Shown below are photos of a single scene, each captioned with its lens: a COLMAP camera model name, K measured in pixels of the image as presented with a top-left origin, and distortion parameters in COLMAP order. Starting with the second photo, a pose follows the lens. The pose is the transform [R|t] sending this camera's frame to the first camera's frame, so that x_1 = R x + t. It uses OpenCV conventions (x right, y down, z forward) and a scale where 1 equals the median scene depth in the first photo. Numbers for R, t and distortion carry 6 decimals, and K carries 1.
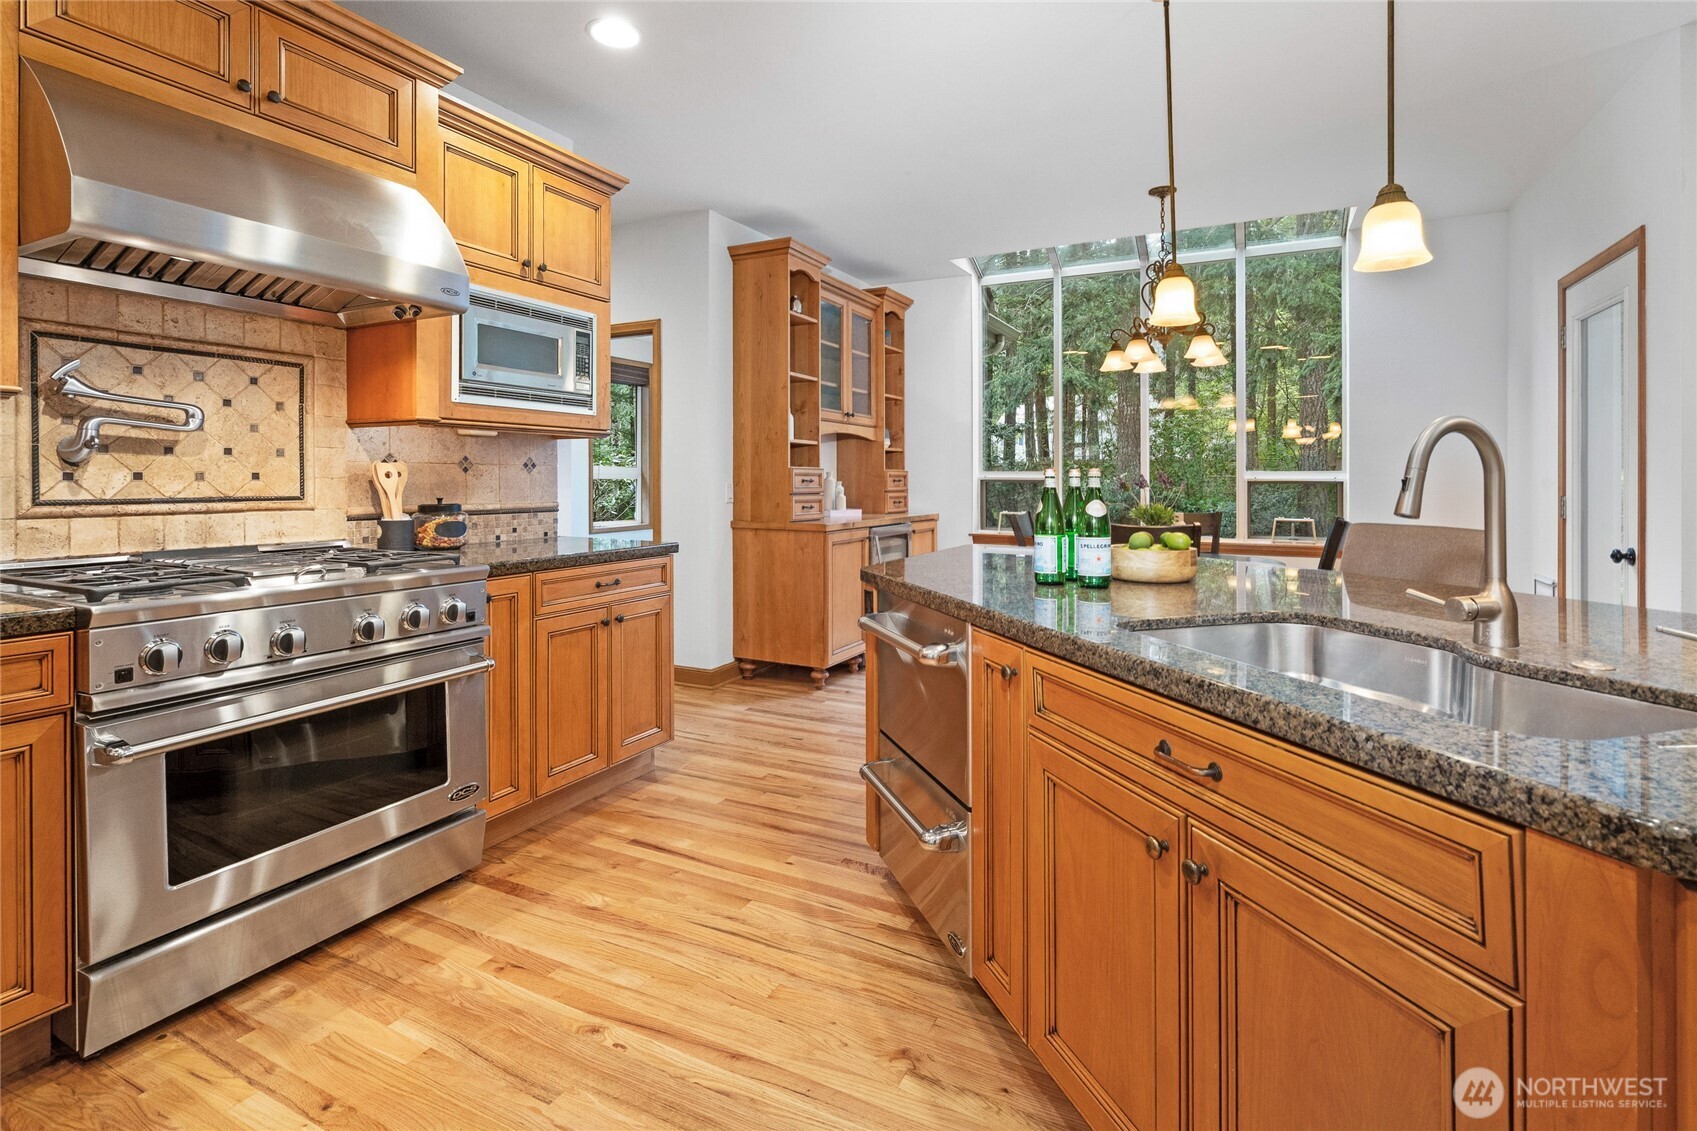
lens RADIAL K [[807.2, 0, 845.7], [0, 807.2, 482.2], [0, 0, 1]] dist [0.000299, -0.000004]
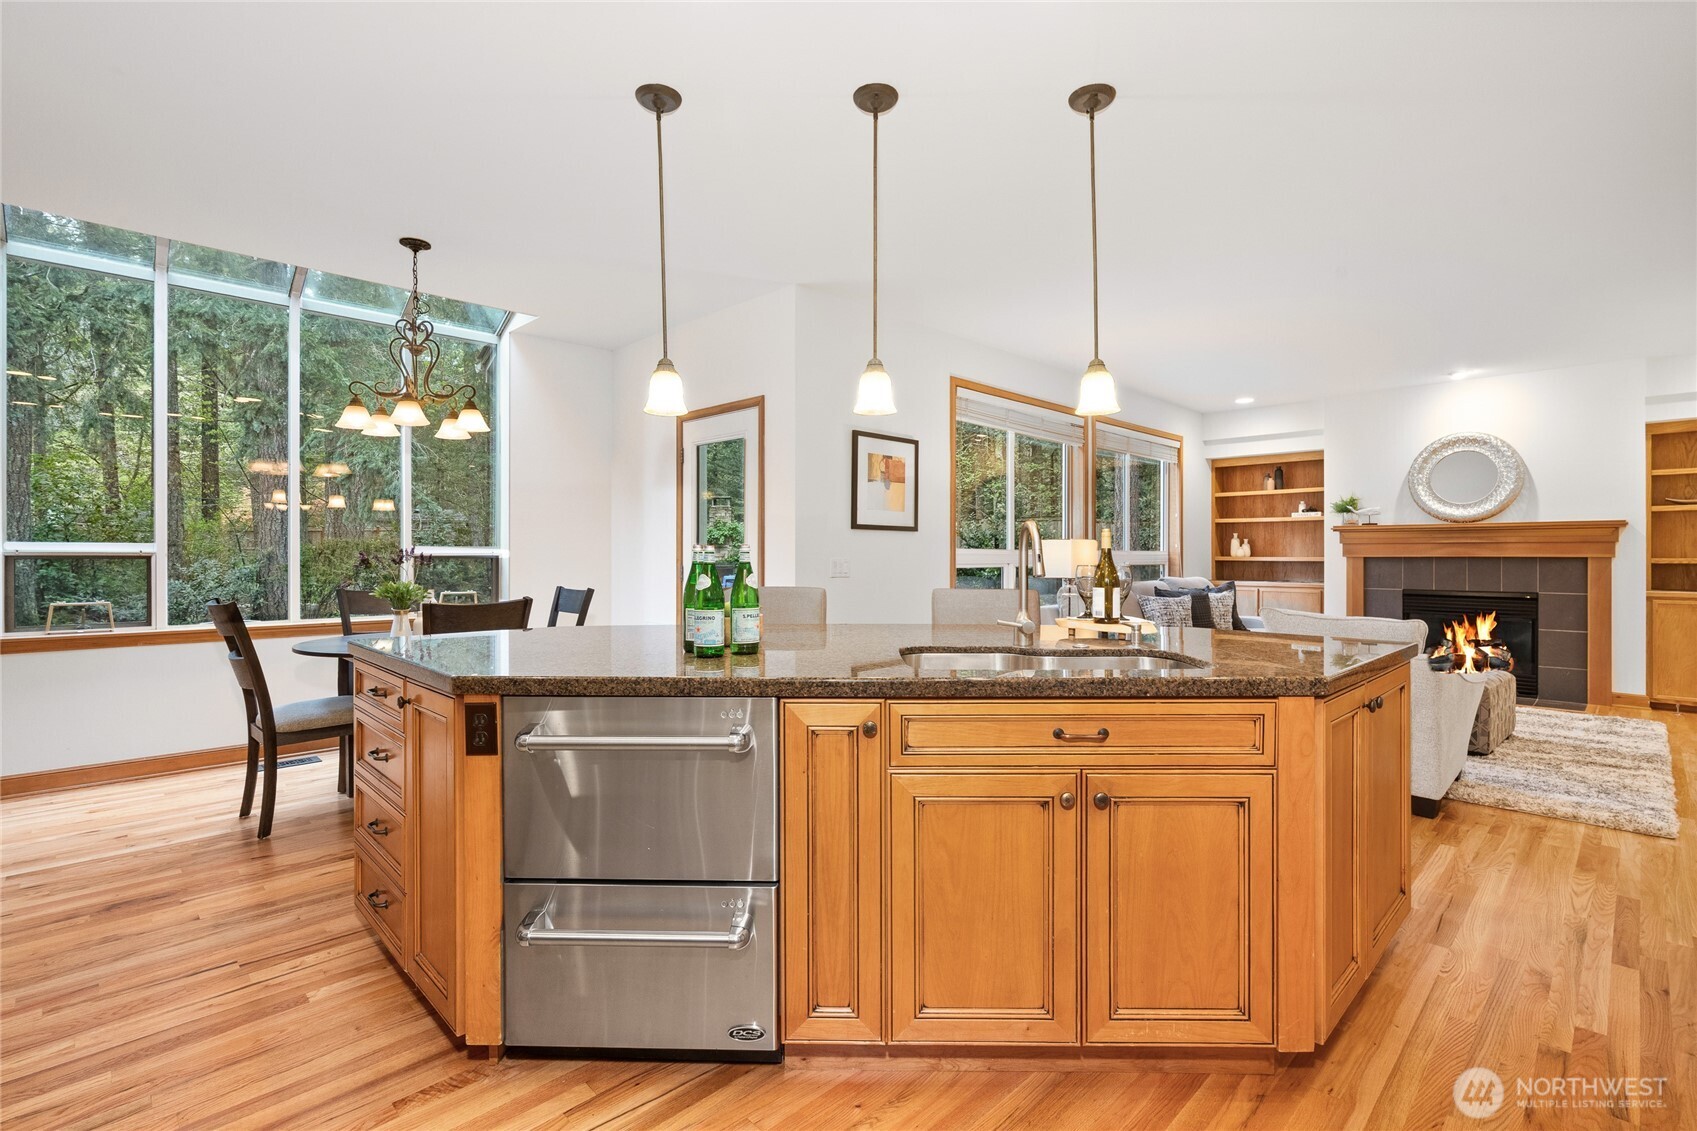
lens RADIAL K [[785.0, 0, 841.4], [0, 785.0, 549.4], [0, 0, 1]] dist [-0.004340, 0.000245]
pose [[0.315148, 0.005100, 0.949029, -0.478728], [0.002343, 0.999978, -0.006152, -0.003829], [-0.949040, 0.004162, 0.315129, 0.387568]]
